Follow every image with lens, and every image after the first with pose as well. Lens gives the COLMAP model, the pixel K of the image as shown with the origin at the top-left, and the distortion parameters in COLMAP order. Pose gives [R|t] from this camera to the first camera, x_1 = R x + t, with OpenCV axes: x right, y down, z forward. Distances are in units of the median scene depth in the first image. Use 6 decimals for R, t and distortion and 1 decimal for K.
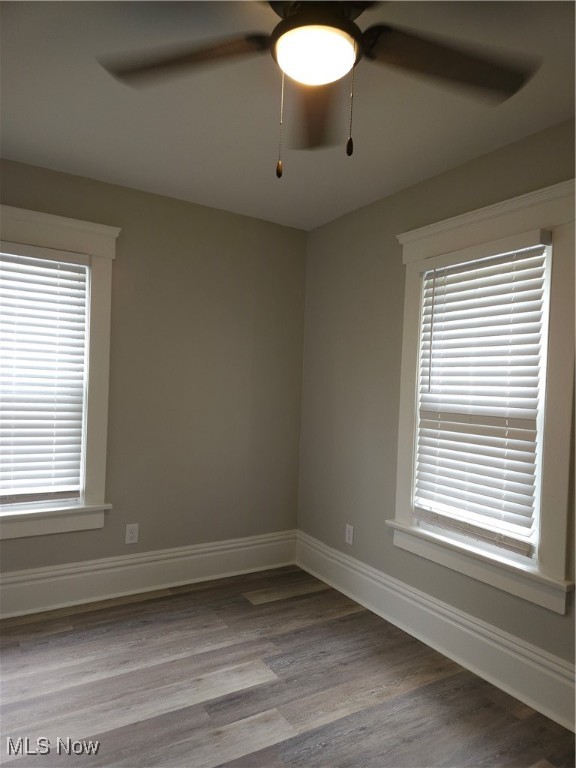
lens RADIAL K [[509.3, 0, 285.5], [0, 509.3, 382.4], [0, 0, 1]] dist [0.076452, -0.067028]
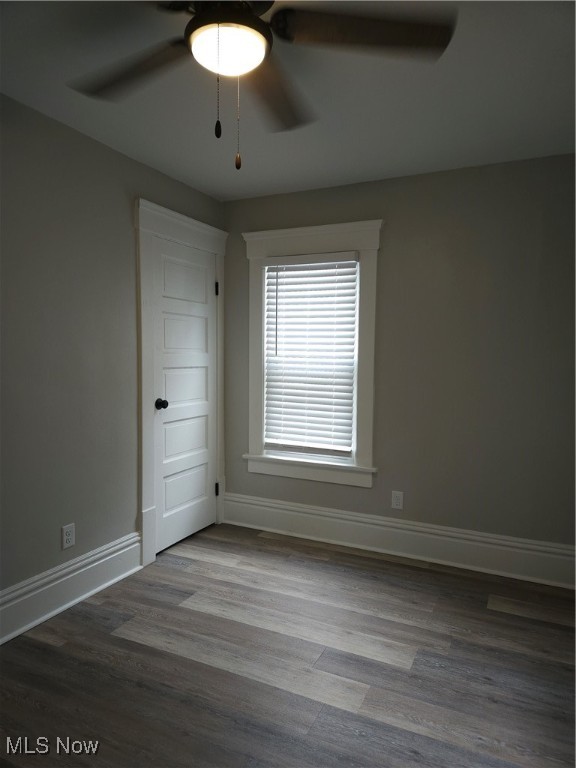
lens RADIAL K [[509.3, 0, 285.5], [0, 509.3, 382.4], [0, 0, 1]] dist [0.076452, -0.067028]
pose [[0.533654, 0.013362, -0.845597, 0.537807], [0.017649, 0.999481, 0.026932, 0.016753], [0.845518, -0.029296, 0.533142, 0.265489]]
